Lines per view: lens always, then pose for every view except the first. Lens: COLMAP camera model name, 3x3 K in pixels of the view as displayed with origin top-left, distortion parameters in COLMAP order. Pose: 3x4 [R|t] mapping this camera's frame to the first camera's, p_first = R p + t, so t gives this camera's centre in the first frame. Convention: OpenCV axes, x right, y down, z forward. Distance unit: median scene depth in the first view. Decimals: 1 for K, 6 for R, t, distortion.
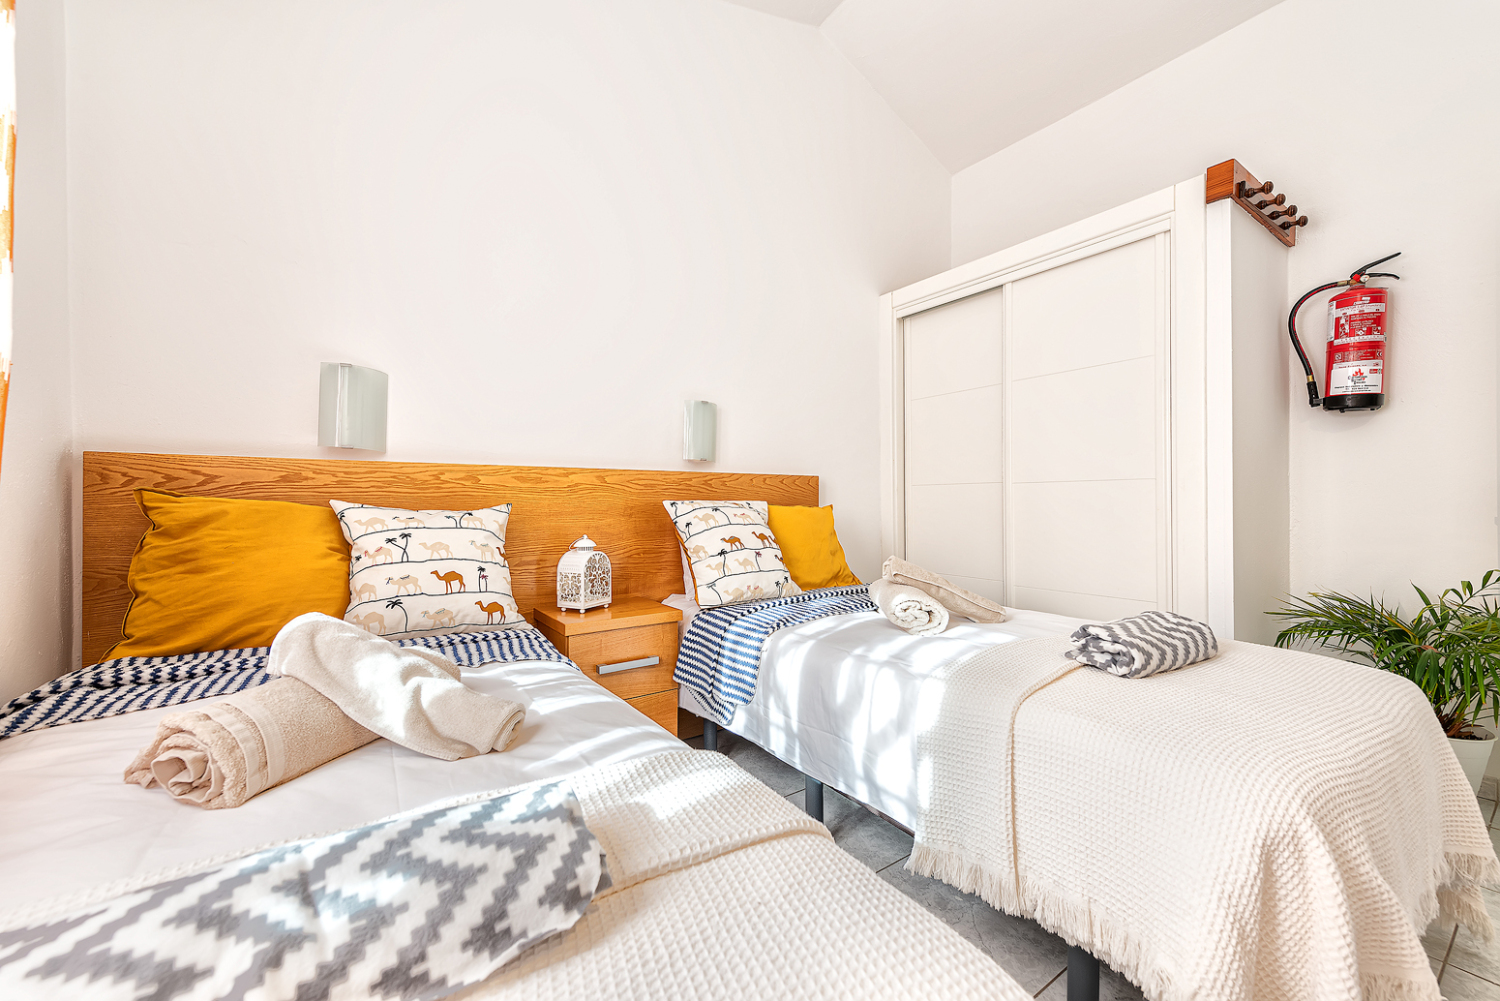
lens RADIAL K [[585.9, 0, 746.5], [0, 585.9, 498.4], [0, 0, 1]] dist [0.001551, -0.000331]
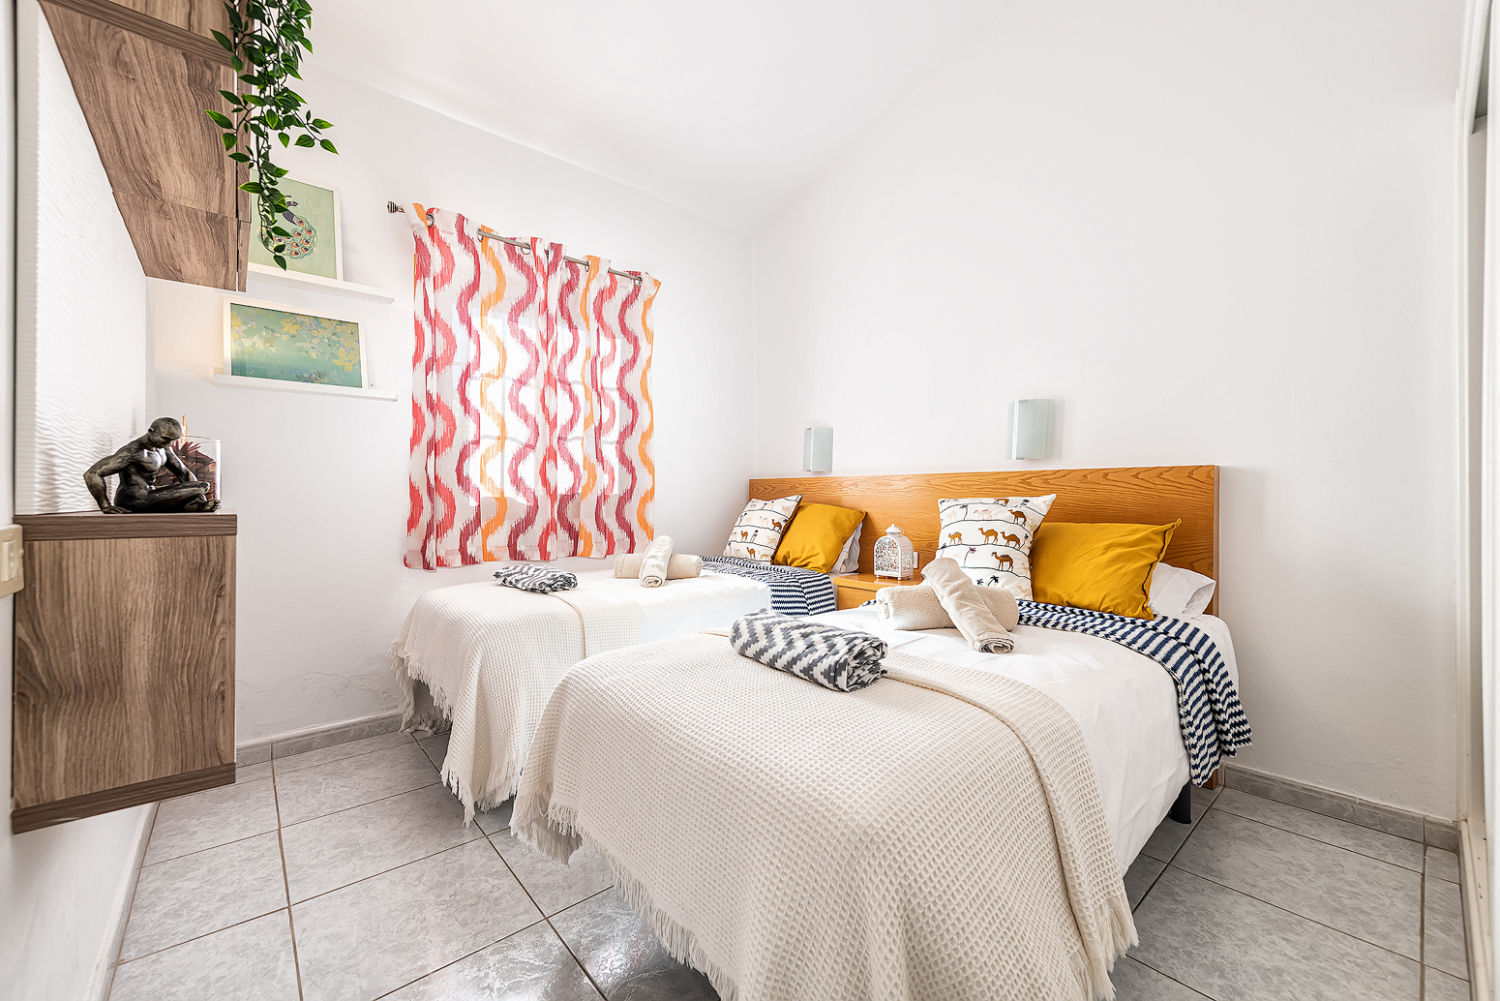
lens RADIAL K [[585.9, 0, 746.5], [0, 585.9, 498.4], [0, 0, 1]] dist [0.001551, -0.000331]
pose [[0.101880, 0.003270, -0.994791, 1.115446], [0.003041, 0.999989, 0.003598, -0.003417], [0.994792, -0.003392, 0.101869, 0.538182]]
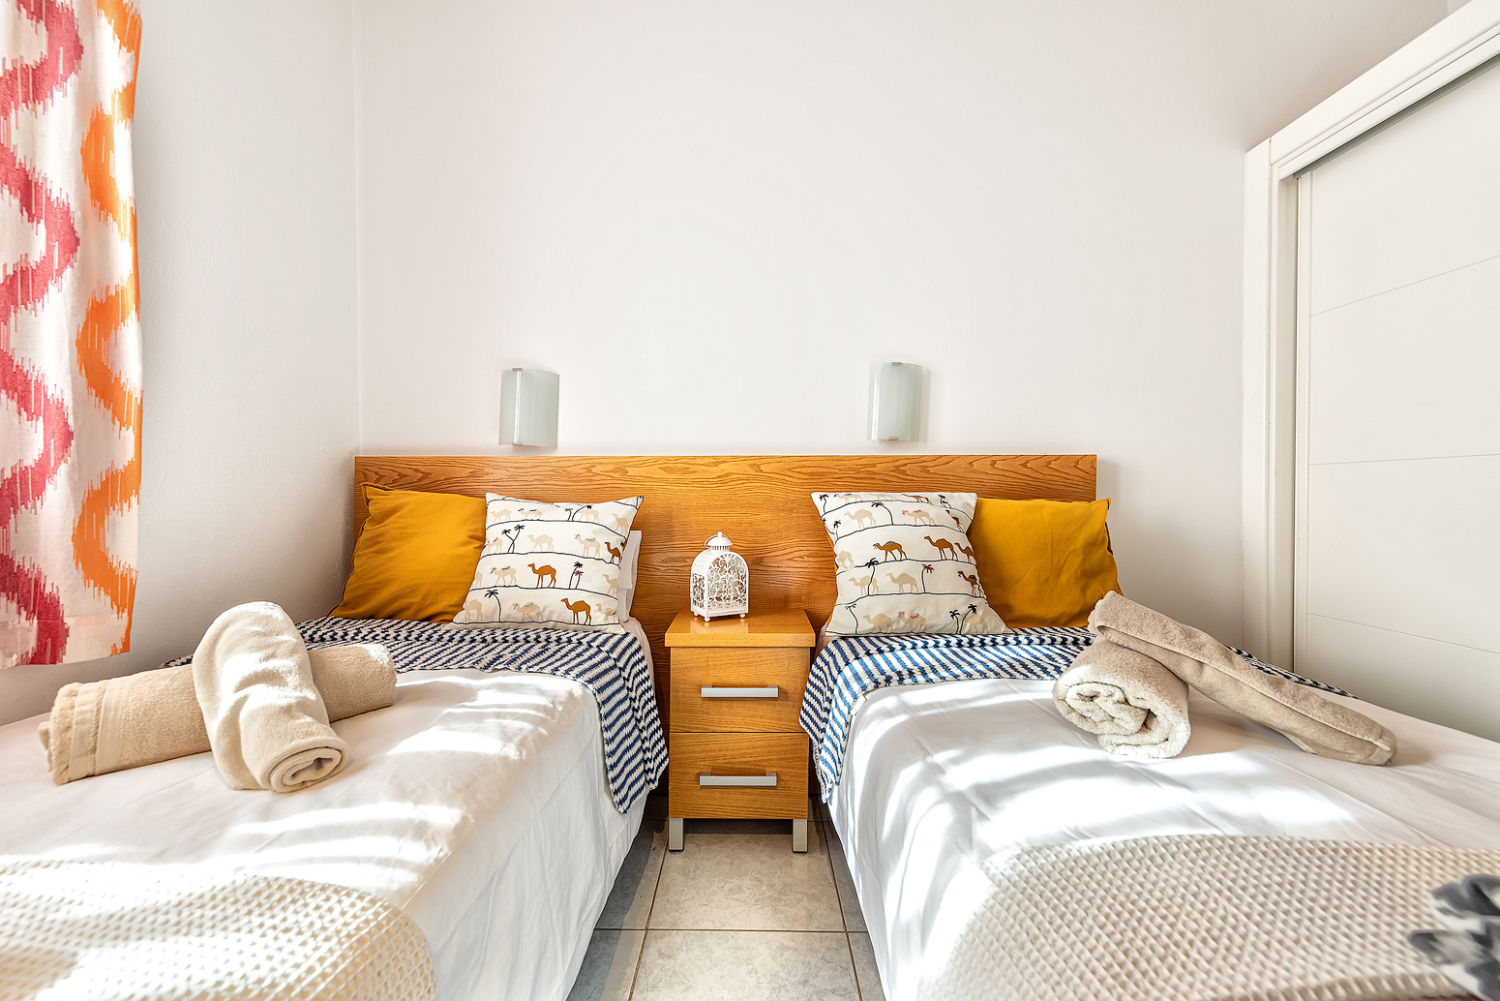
lens RADIAL K [[596.3, 0, 741.4], [0, 596.3, 491.1], [0, 0, 1]] dist [0.011700, -0.000415]
pose [[0.807181, -0.000694, -0.590303, 0.289003], [0.004584, 0.999977, 0.005093, -0.003331], [0.590286, -0.006817, 0.807165, 0.312080]]
